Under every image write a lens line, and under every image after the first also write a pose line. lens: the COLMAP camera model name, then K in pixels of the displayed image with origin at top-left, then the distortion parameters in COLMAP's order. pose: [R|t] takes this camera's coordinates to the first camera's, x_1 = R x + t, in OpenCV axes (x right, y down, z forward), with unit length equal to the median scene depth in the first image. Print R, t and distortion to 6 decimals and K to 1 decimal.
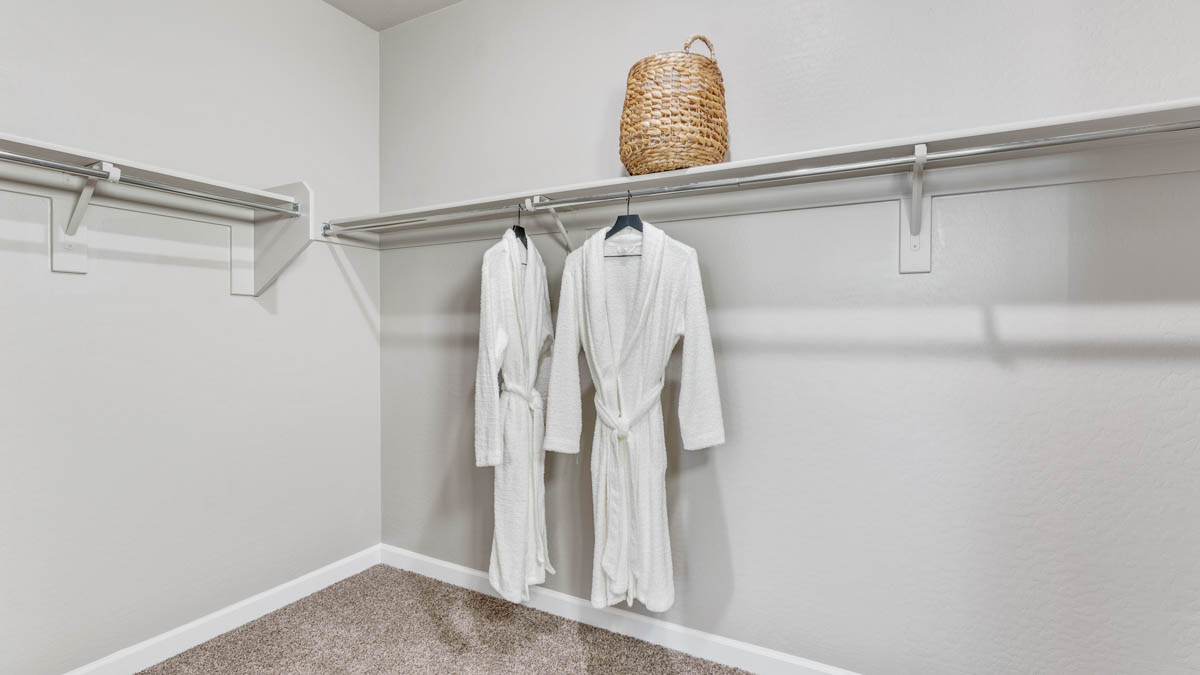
lens RADIAL K [[543.7, 0, 607.9], [0, 543.7, 338.5], [0, 0, 1]] dist [-0.002908, 0.000017]
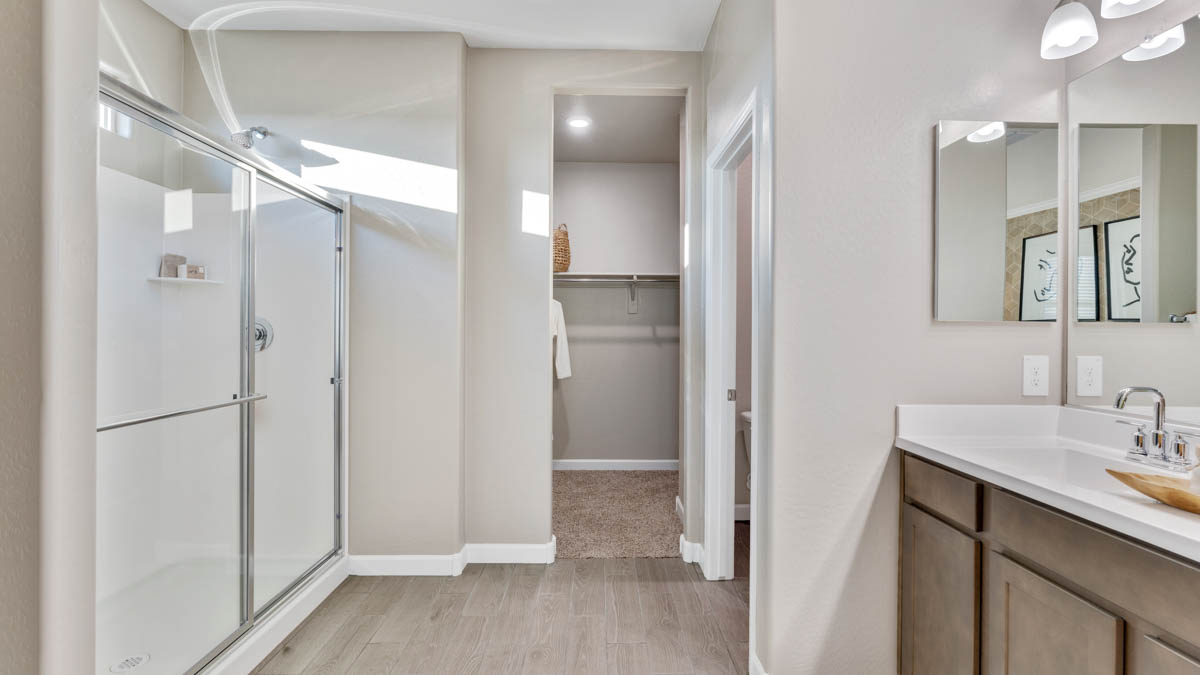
lens RADIAL K [[541.8, 0, 606.1], [0, 541.8, 330.1], [0, 0, 1]] dist [-0.001804, -0.000267]
pose [[0.874591, 0.000689, 0.484861, -0.912701], [0.005981, 0.999908, -0.012209, 0.002380], [-0.484824, 0.013578, 0.874506, -1.387883]]
